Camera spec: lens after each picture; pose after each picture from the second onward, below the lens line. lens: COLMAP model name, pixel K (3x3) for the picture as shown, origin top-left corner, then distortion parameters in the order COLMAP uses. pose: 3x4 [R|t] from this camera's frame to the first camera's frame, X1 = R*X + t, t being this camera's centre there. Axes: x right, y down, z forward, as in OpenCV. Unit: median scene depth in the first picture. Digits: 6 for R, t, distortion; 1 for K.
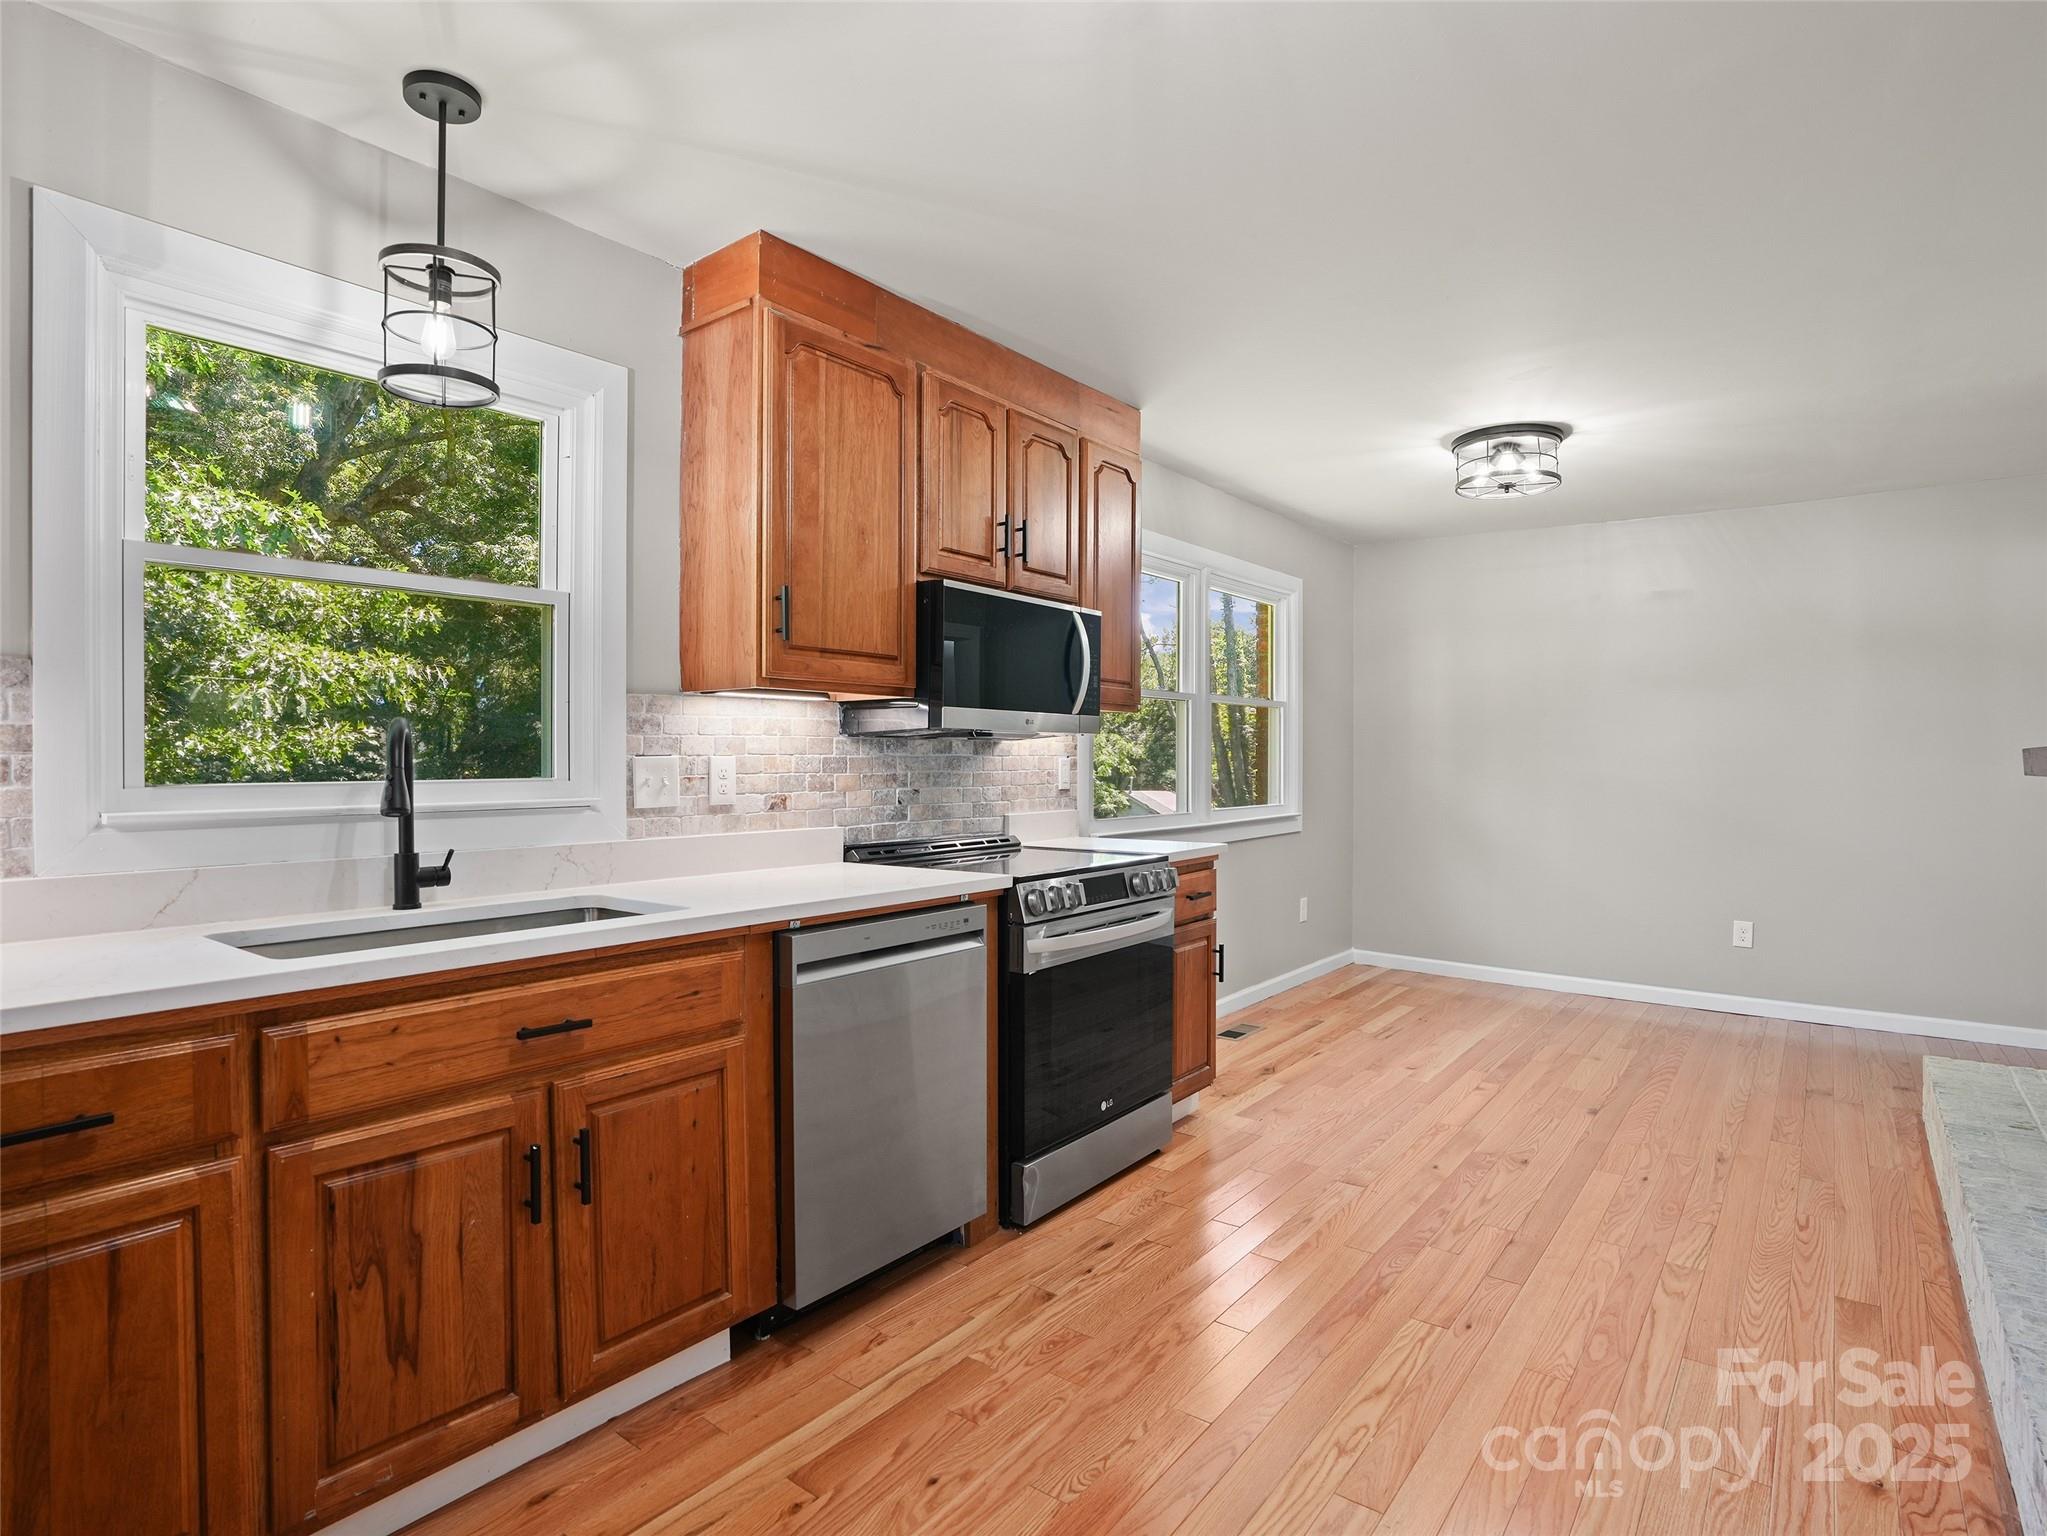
lens RADIAL K [[1068.4, 0, 1035.1], [0, 1068.4, 777.4], [0, 0, 1]] dist [-0.053456, 0.016087]
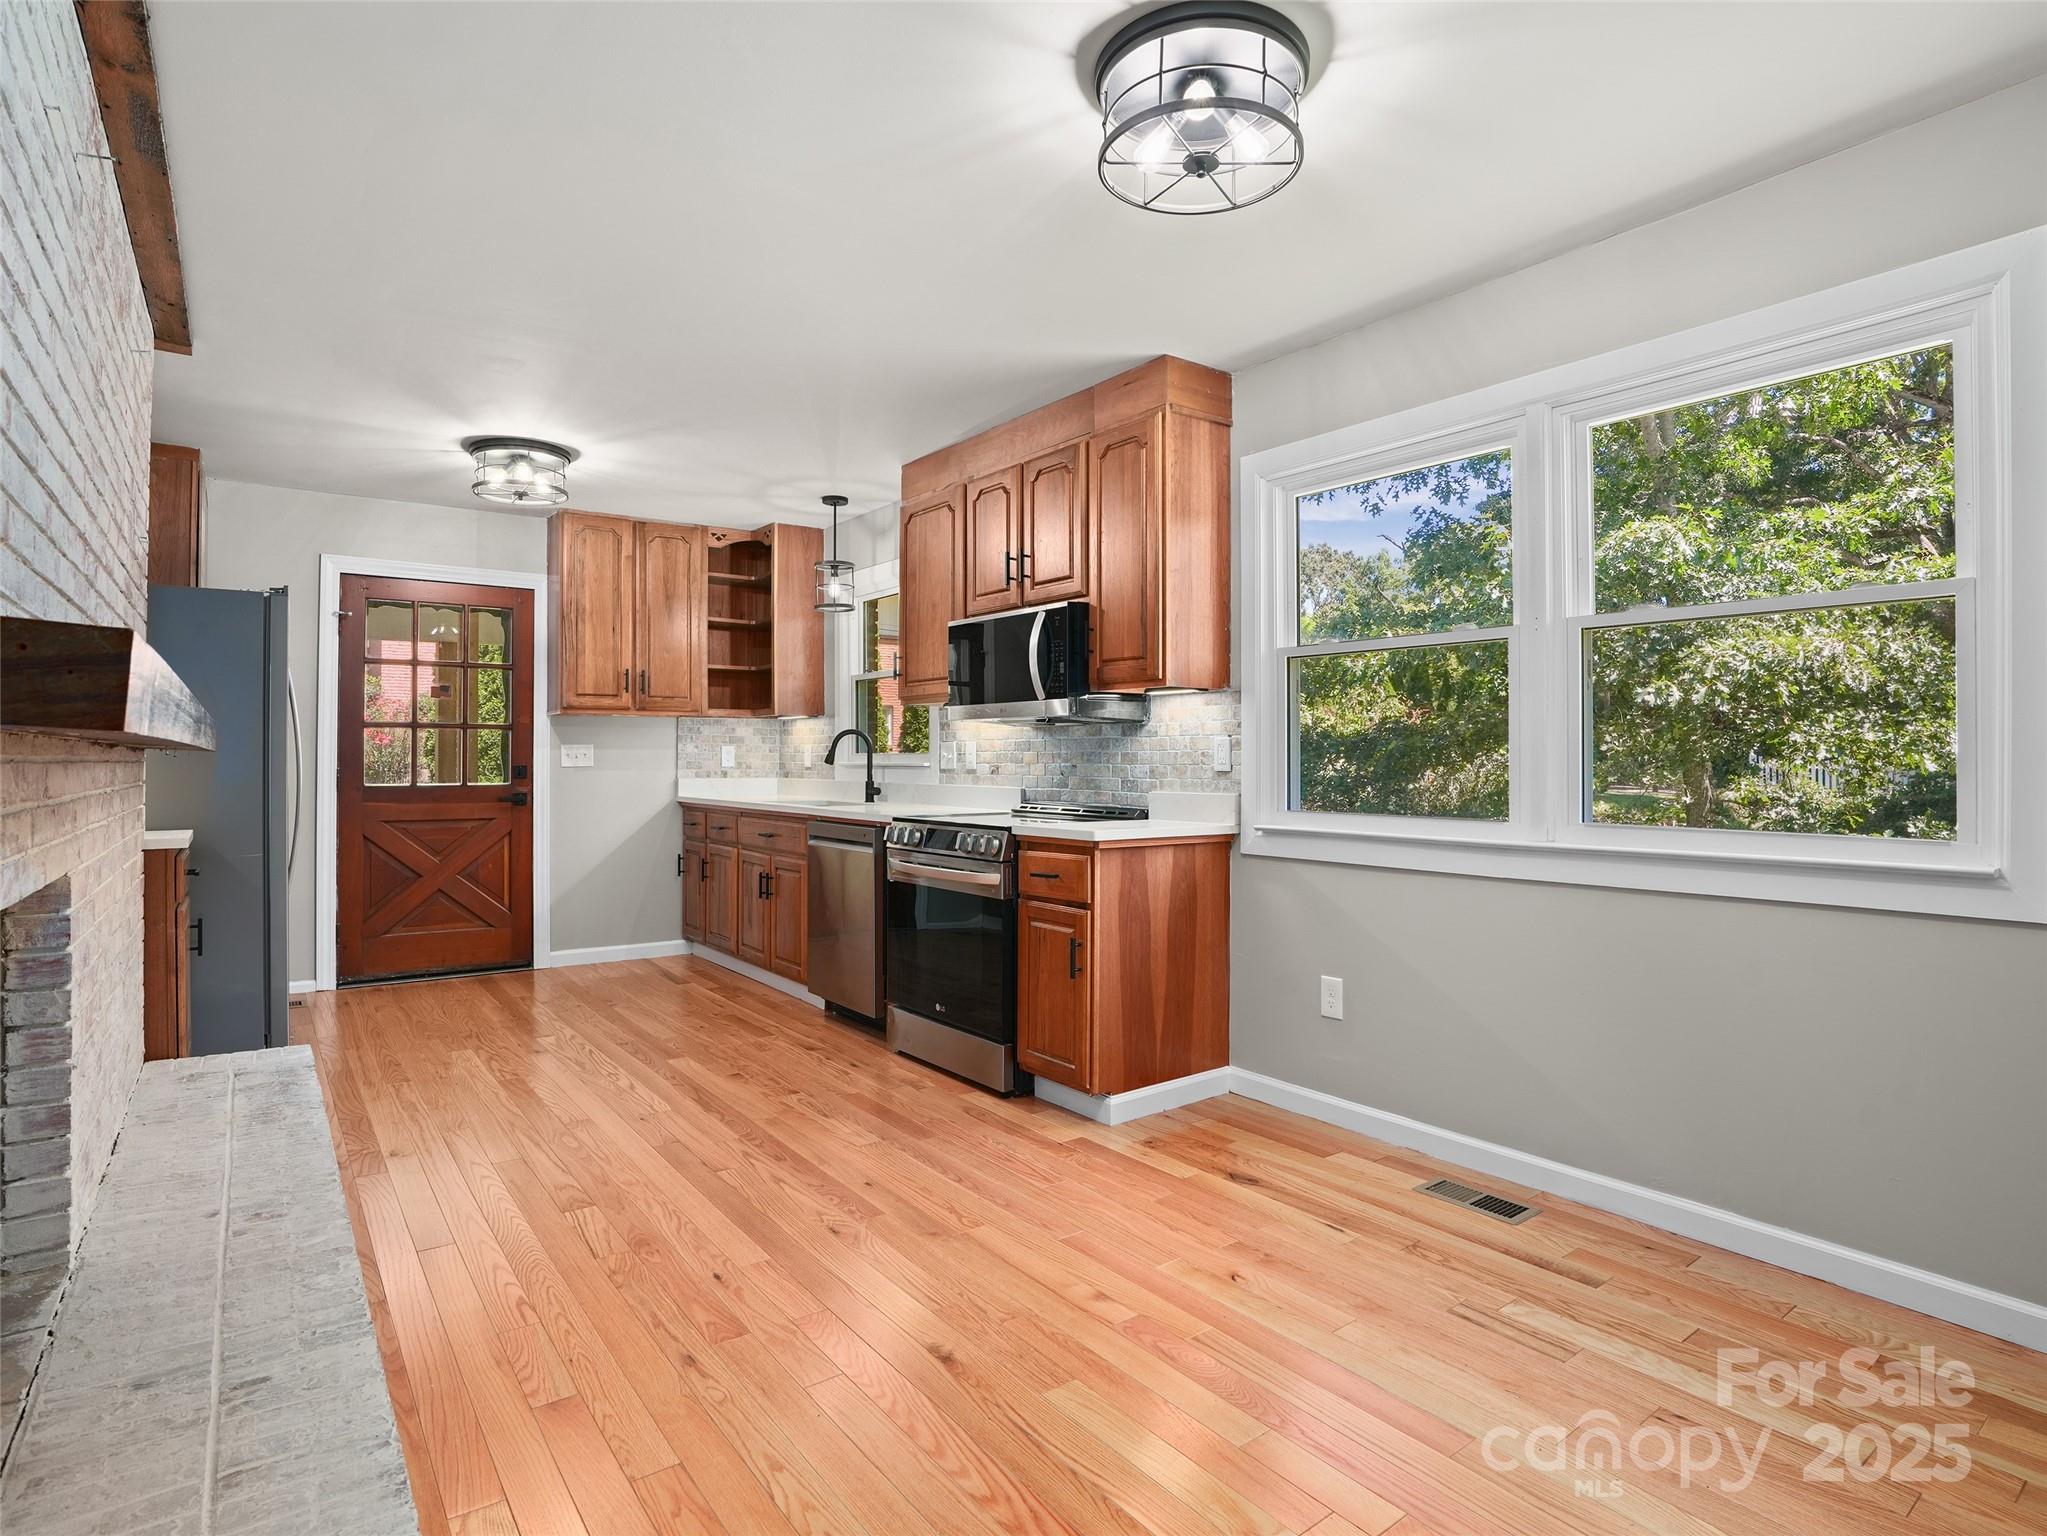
lens RADIAL K [[1068.4, 0, 1002.4], [0, 1068.4, 764.7], [0, 0, 1]] dist [-0.053456, 0.016087]
pose [[-0.284637, 0.002823, -0.958631, 1.361883], [-0.019052, 0.999781, 0.008601, 0.002119], [0.958446, 0.020712, -0.284521, 1.525627]]
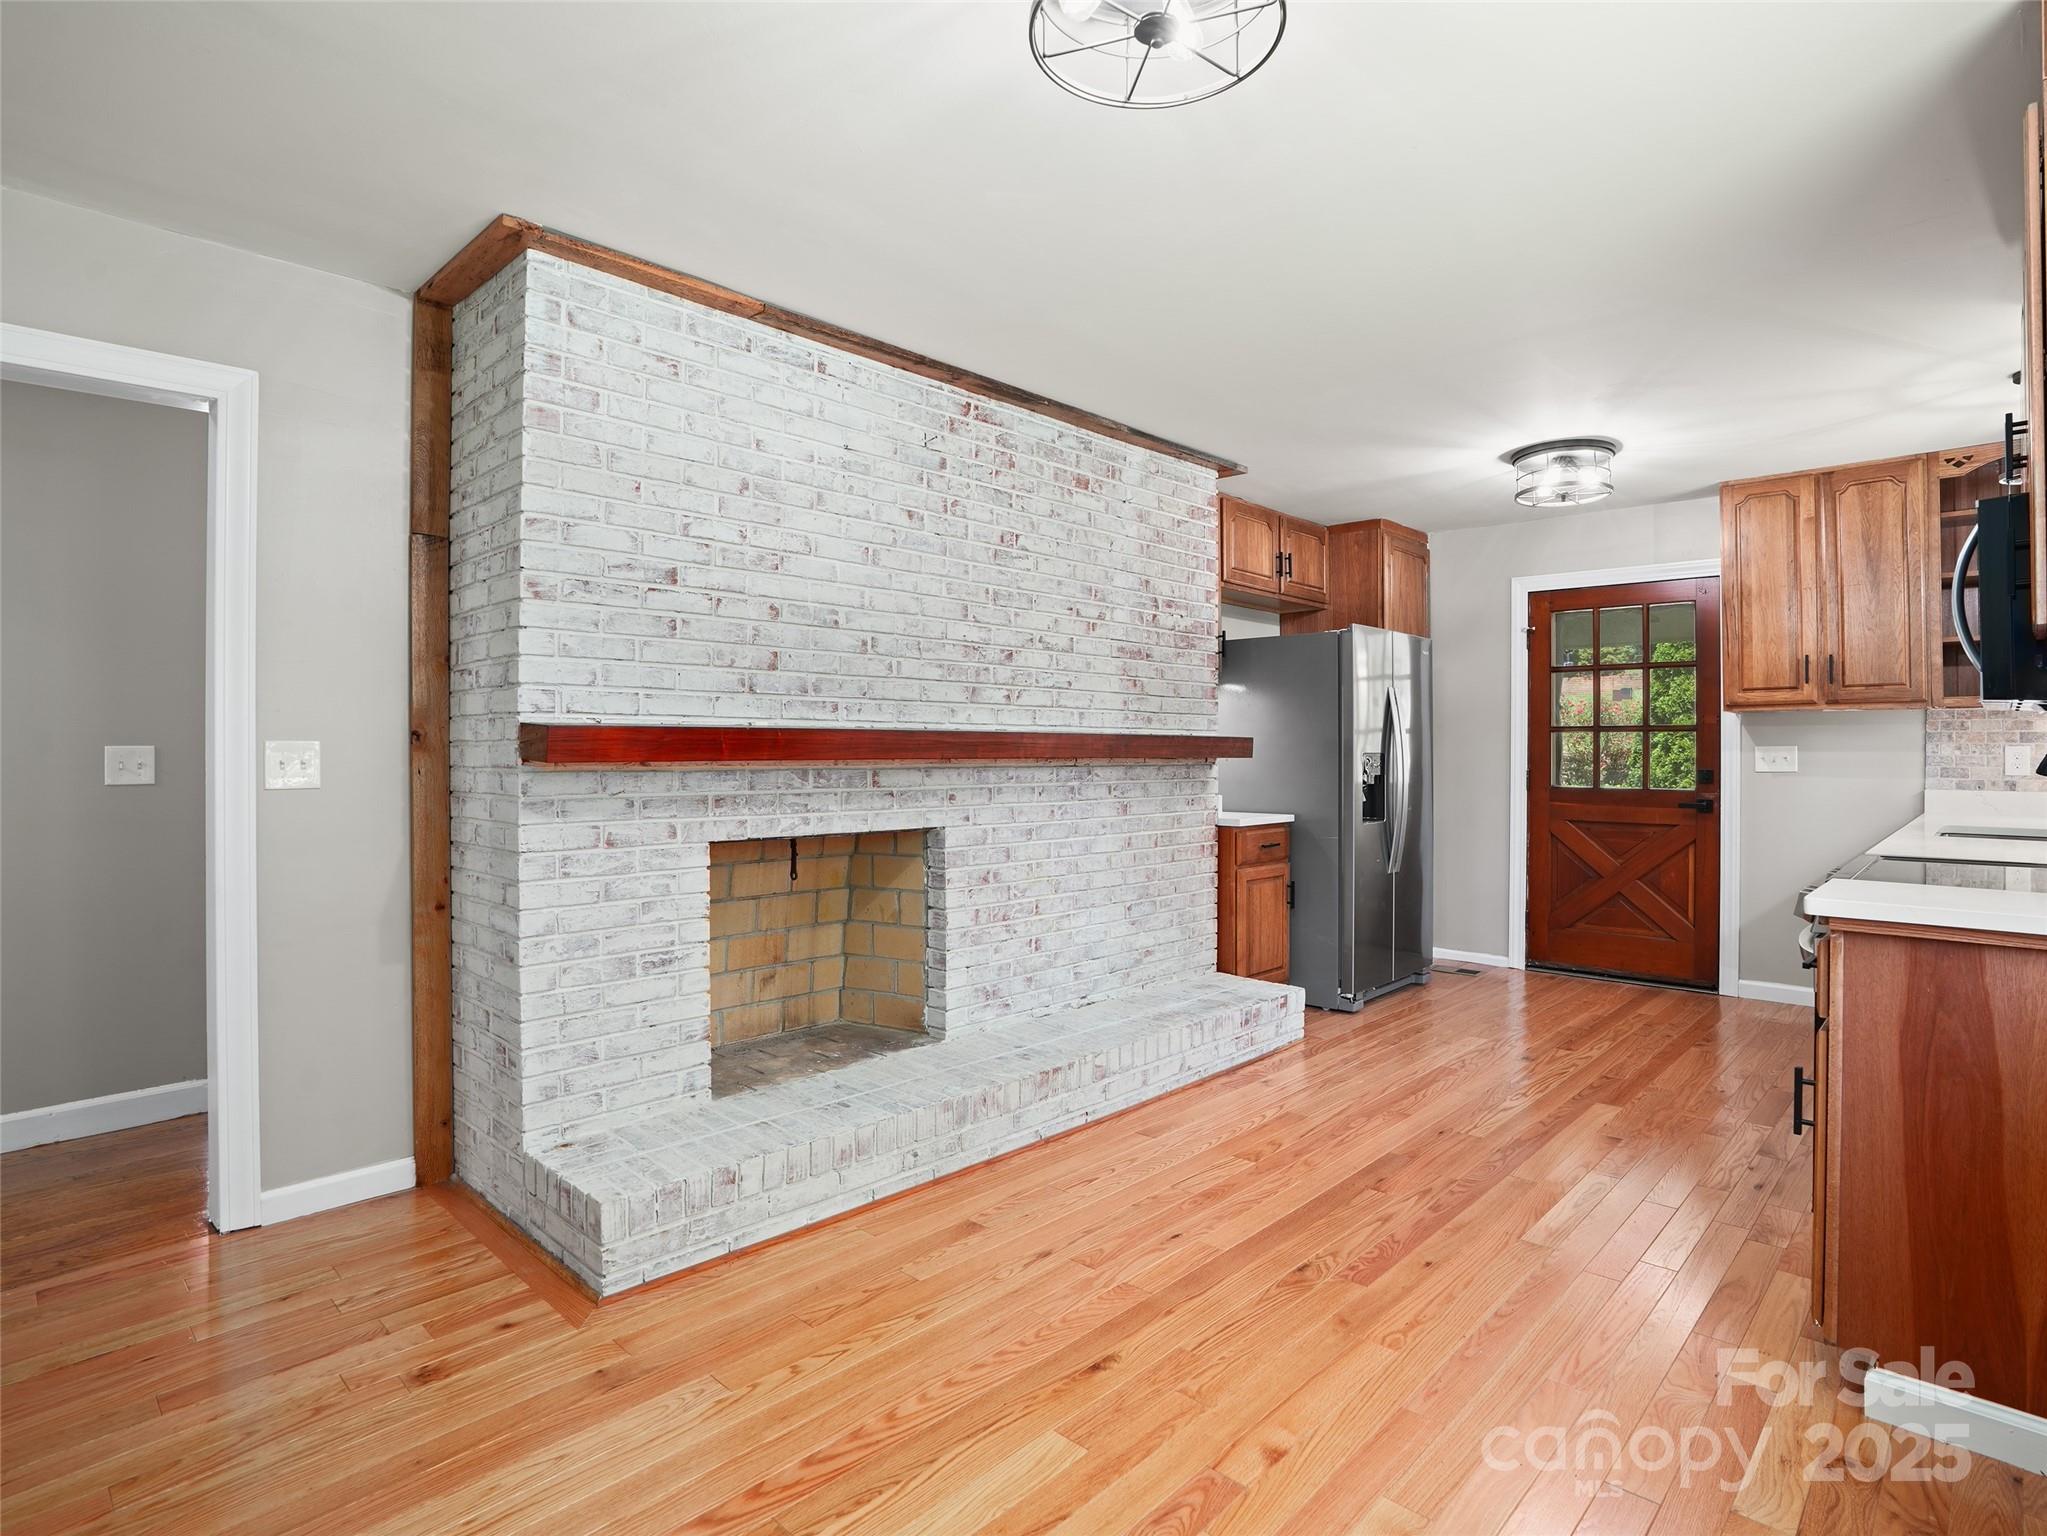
lens RADIAL K [[1068.4, 0, 1052.3], [0, 1068.4, 743.0], [0, 0, 1]] dist [-0.053456, 0.016087]
pose [[-0.996152, -0.002031, 0.087615, 0.662964], [-0.001186, 0.999952, 0.009696, -0.024972], [-0.087631, 0.009555, -0.996107, 2.009986]]
